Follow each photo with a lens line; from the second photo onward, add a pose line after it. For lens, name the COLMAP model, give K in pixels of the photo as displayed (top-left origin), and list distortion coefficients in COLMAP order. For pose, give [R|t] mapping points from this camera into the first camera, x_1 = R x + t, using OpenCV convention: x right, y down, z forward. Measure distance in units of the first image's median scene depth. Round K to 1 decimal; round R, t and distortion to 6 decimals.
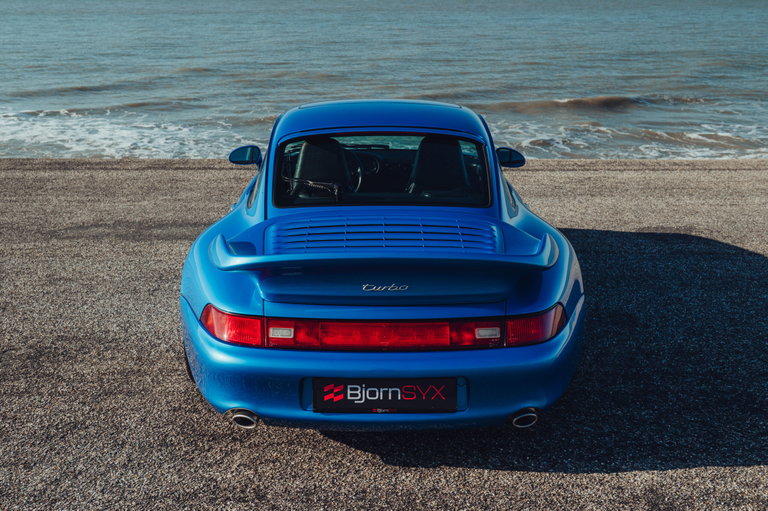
lens RADIAL K [[949.6, 0, 378.6], [0, 949.6, 254.2], [0, 0, 1]] dist [0.023428, 0.000000]
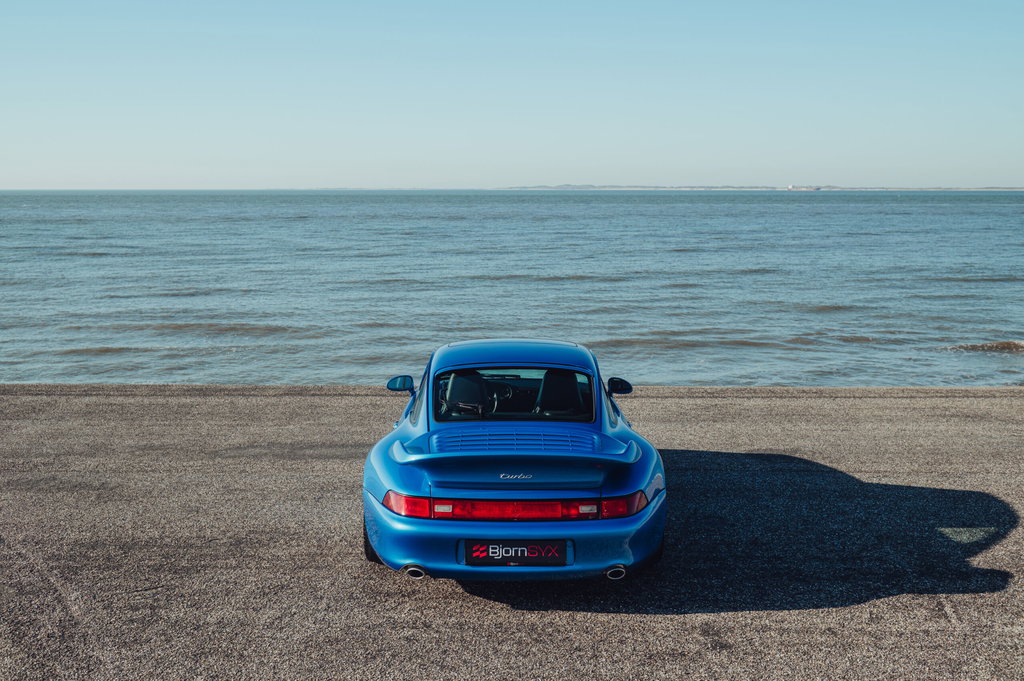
lens RADIAL K [[1037.2, 0, 506.4], [0, 1037.2, 339.6], [0, 0, 1]] dist [0.003585, 0.000000]
pose [[0.999991, 0.001813, -0.003962, -0.001386], [-0.002363, 0.989638, -0.143569, 0.042040], [0.003661, 0.143577, 0.989632, -0.440477]]
